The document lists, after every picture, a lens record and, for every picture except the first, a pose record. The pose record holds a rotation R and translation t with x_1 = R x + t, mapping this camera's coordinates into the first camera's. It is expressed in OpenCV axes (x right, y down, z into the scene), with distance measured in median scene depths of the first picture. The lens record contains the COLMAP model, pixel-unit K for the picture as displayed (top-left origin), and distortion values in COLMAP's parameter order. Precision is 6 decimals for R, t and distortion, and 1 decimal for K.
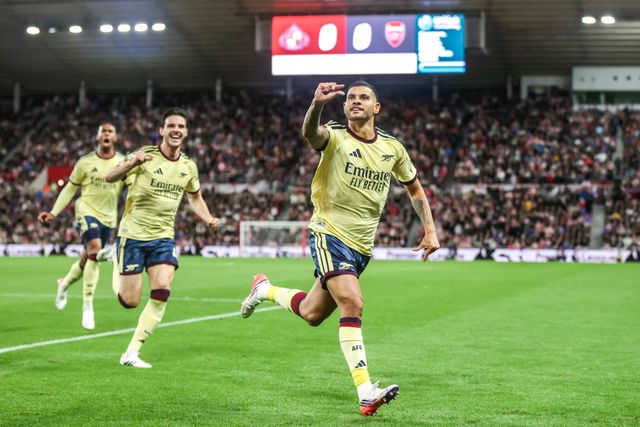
lens RADIAL K [[2435.8, 0, 320.1], [0, 2435.8, 260.8], [0, 0, 1]] dist [0.065733, -0.930125]
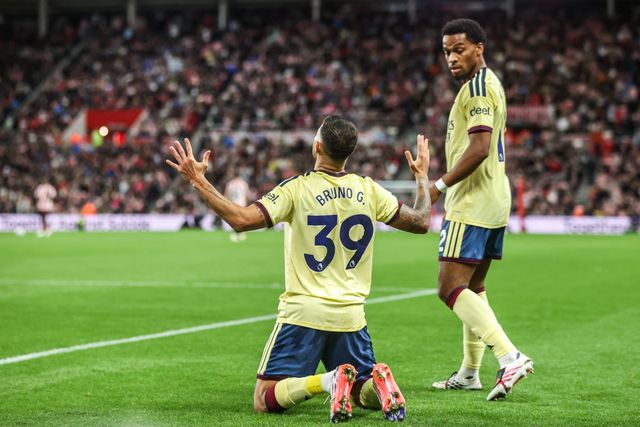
lens RADIAL K [[2435.8, 0, 320.1], [0, 2435.8, 260.8], [0, 0, 1]] dist [0.065733, -0.930125]
pose [[0.997702, -0.002182, -0.067723, 0.009476], [0.003301, 0.999860, 0.016422, -0.004521], [0.067678, -0.016608, 0.997569, 0.259973]]
